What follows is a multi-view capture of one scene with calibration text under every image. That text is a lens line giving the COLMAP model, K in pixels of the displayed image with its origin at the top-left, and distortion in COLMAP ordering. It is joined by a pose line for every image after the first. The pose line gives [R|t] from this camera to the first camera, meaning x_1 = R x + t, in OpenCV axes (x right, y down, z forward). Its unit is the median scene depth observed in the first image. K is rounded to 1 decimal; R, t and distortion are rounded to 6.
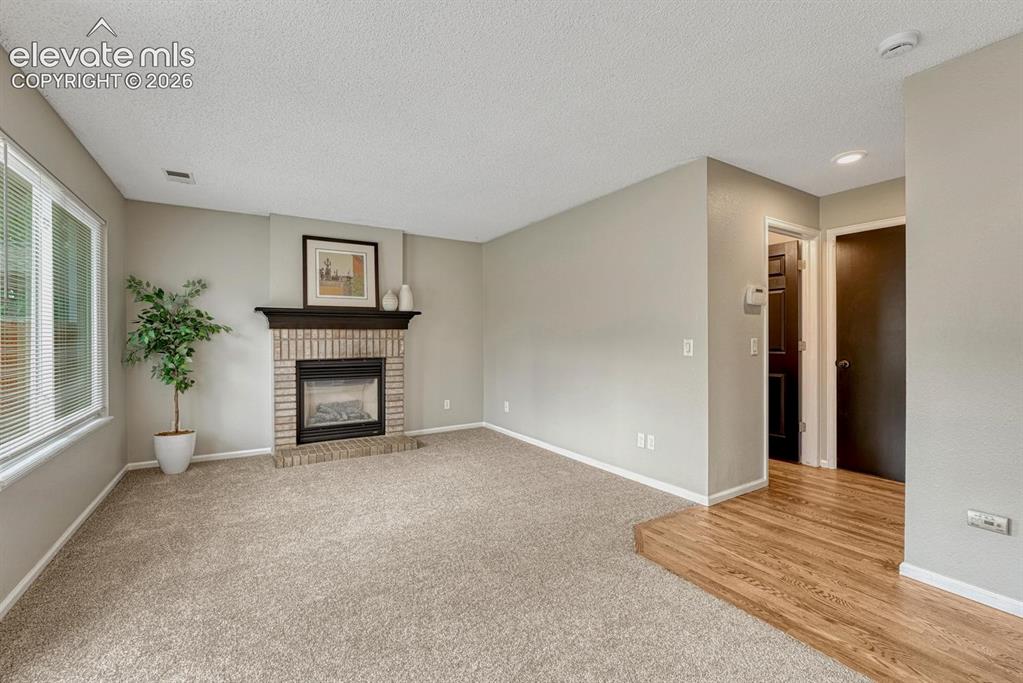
lens RADIAL K [[443.3, 0, 511.5], [0, 443.3, 341.5], [0, 0, 1]] dist [-0.005033, -0.000457]
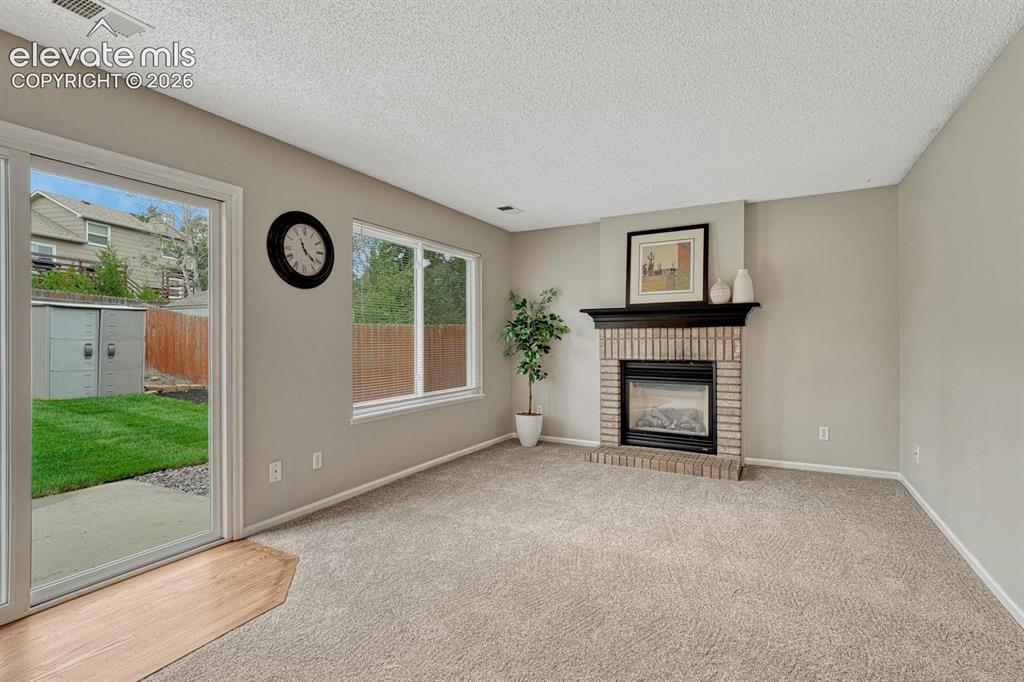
lens RADIAL K [[492.2, 0, 512.0], [0, 492.2, 341.0], [0, 0, 1]] dist [0.014831, -0.000159]
pose [[0.482637, 0.005948, -0.875800, 0.365683], [-0.004682, 0.999980, 0.004211, -0.003390], [0.875808, 0.002068, 0.482655, 0.246830]]
